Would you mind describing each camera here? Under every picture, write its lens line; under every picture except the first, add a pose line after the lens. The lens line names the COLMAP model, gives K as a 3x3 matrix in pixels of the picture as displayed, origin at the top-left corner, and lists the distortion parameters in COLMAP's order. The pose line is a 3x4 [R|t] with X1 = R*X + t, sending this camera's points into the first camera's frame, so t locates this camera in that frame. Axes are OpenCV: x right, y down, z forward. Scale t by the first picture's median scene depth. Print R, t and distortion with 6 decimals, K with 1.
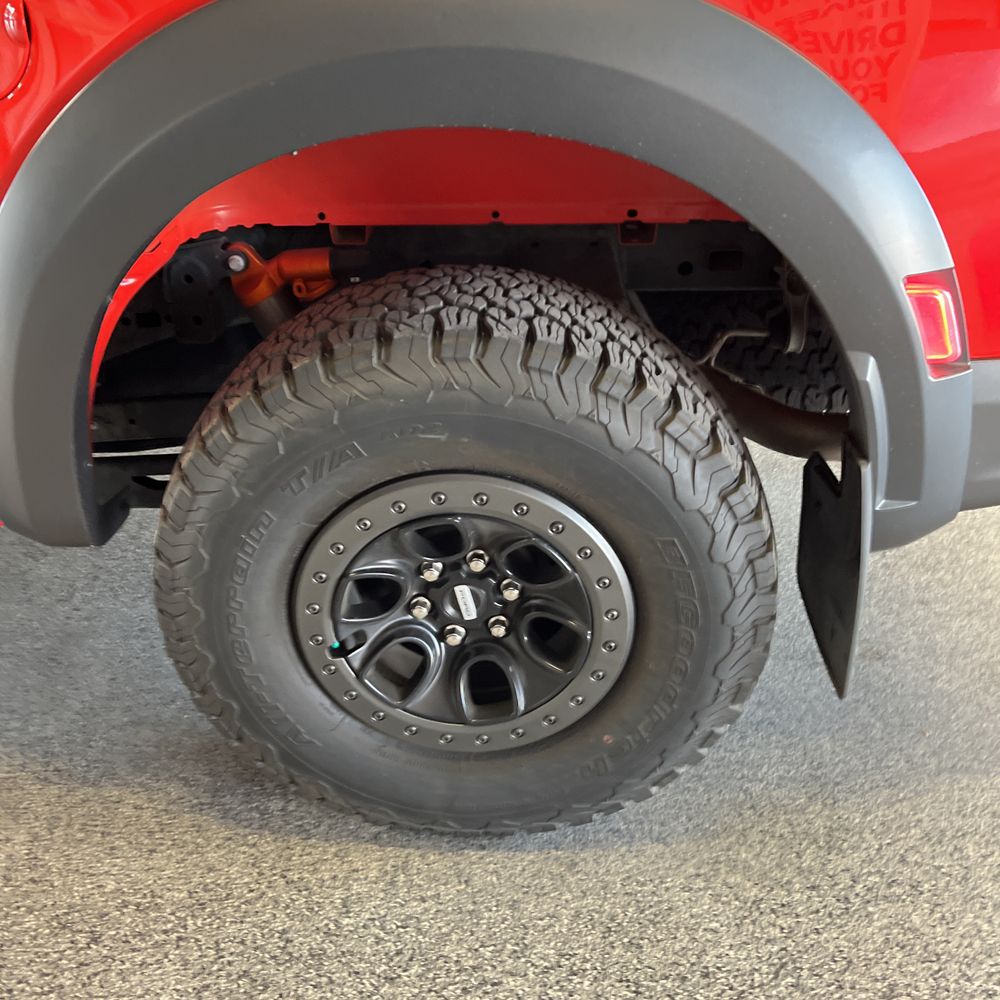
lens RADIAL K [[997.5, 0, 483.2], [0, 997.5, 511.4], [0, 0, 1]] dist [0.083105, -0.119850]
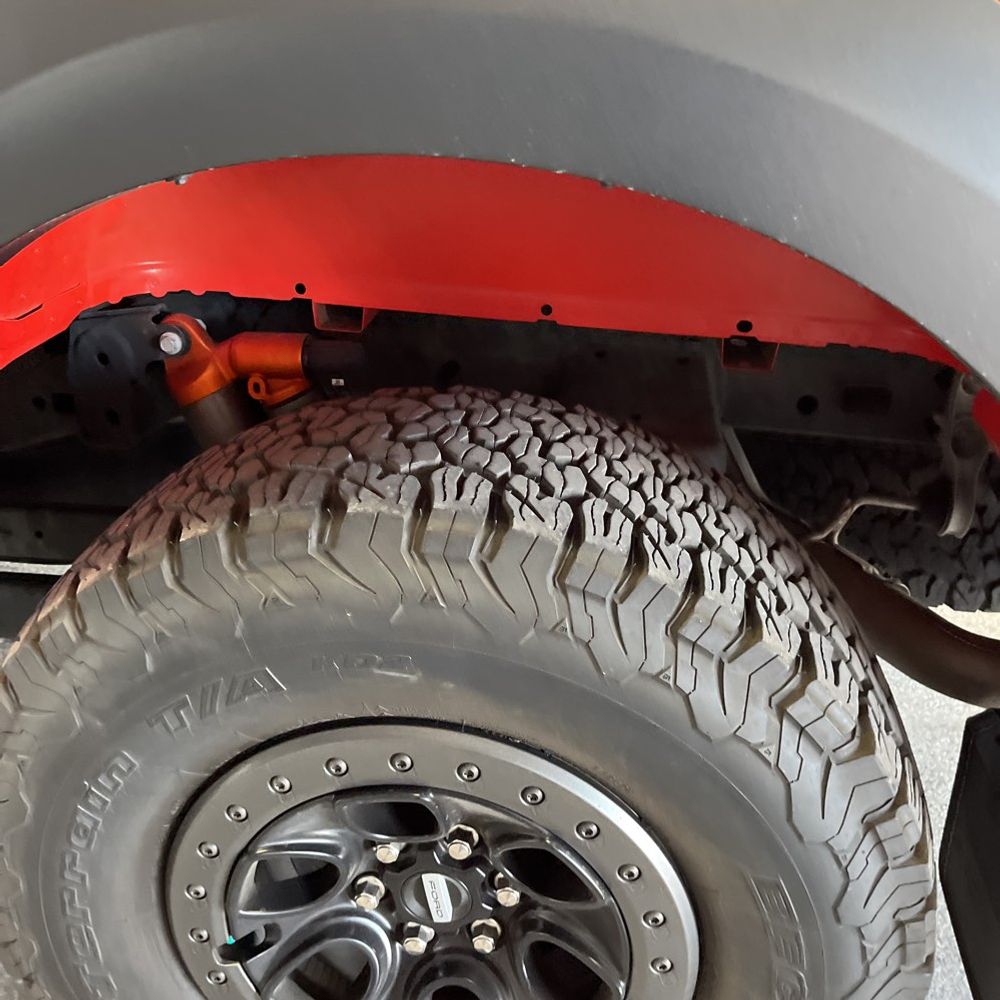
lens RADIAL K [[1027.3, 0, 502.7], [0, 1027.3, 508.8], [0, 0, 1]] dist [0.041612, -0.053870]
pose [[0.993446, 0.109306, -0.033434, 0.021861], [-0.111214, 0.991870, -0.061850, -0.137932], [0.026402, 0.065162, 0.997525, 0.362567]]
